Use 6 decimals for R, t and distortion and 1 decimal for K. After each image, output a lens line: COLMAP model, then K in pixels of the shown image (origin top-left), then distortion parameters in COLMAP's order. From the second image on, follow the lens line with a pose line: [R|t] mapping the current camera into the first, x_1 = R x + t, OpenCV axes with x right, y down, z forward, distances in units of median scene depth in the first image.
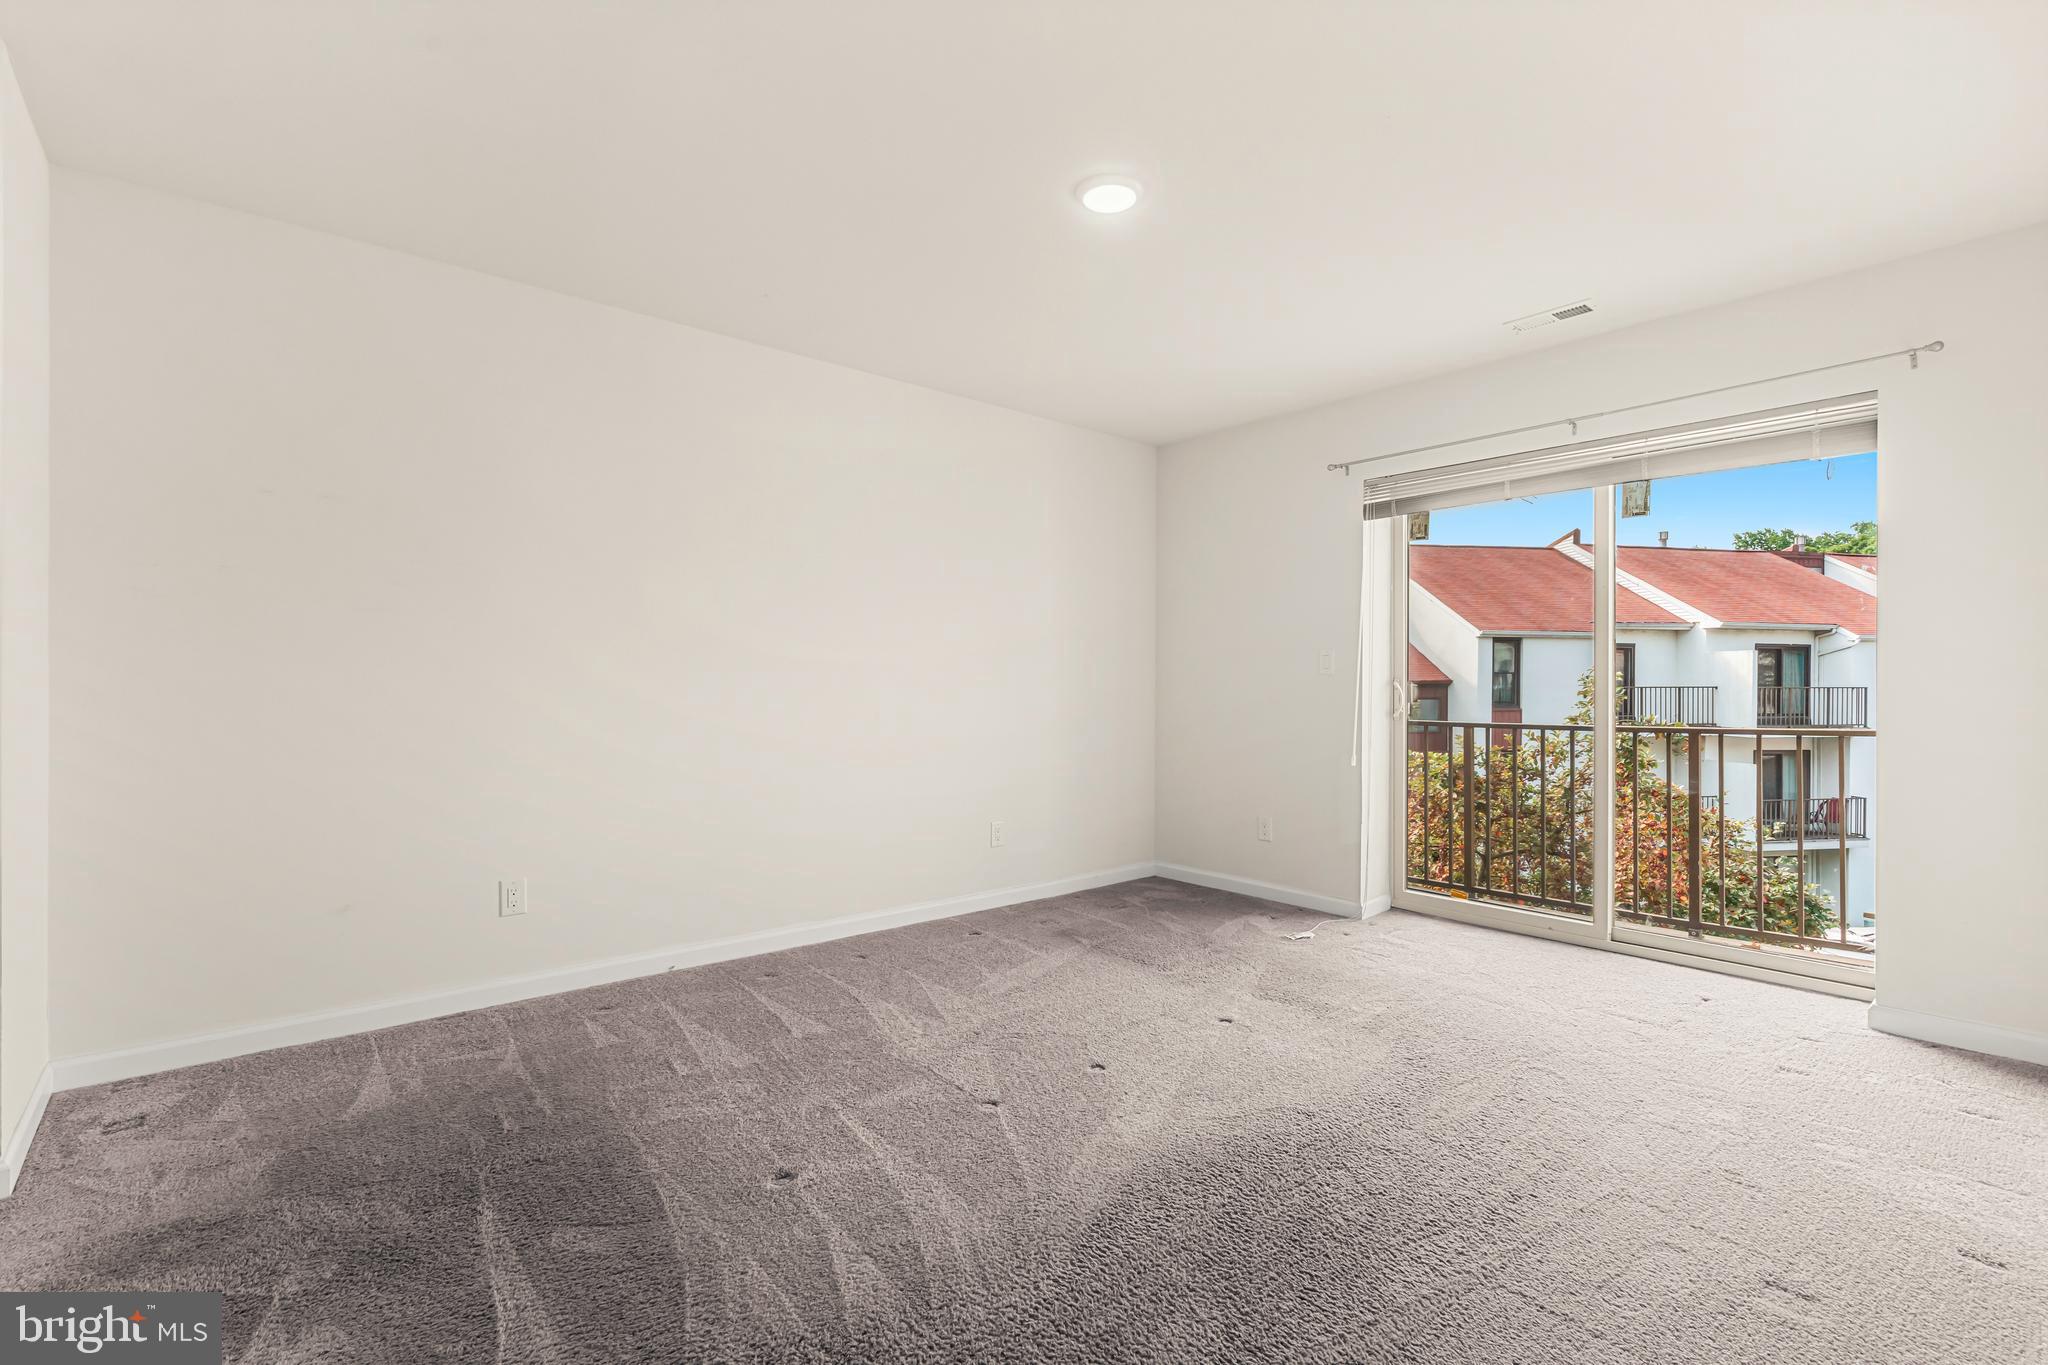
lens RADIAL K [[915.5, 0, 1030.0], [0, 915.5, 686.9], [0, 0, 1]] dist [0.000518, 0.000085]
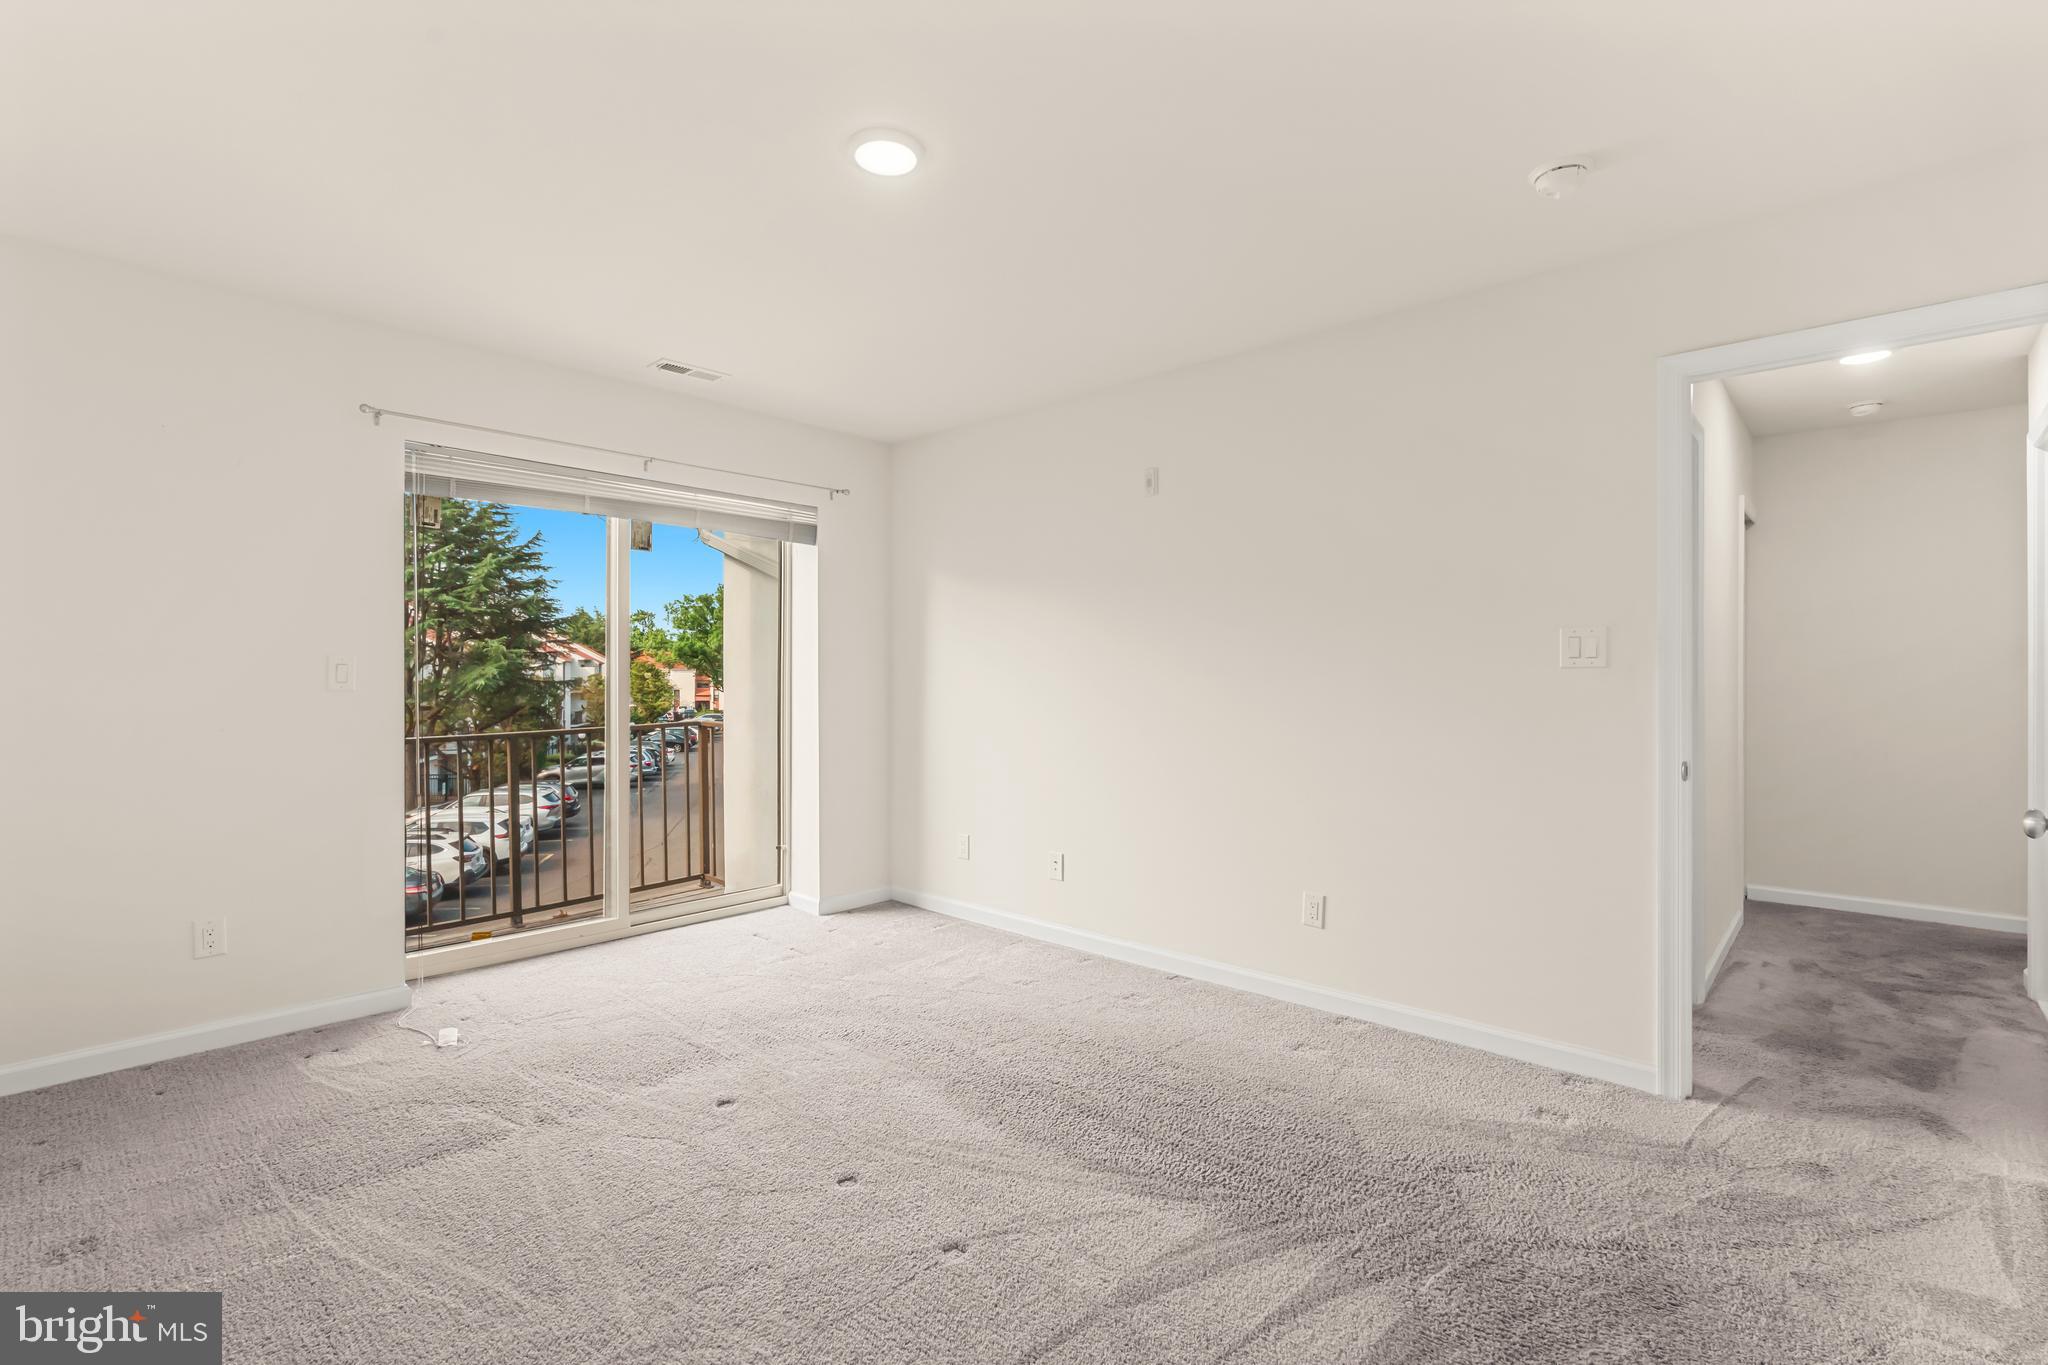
lens RADIAL K [[915.5, 0, 1030.0], [0, 915.5, 686.9], [0, 0, 1]] dist [0.000518, 0.000085]
pose [[-0.121496, -0.014068, 0.992492, -0.546930], [-0.002737, 0.999901, 0.013838, -0.032999], [-0.992588, -0.001035, -0.121522, 0.669259]]
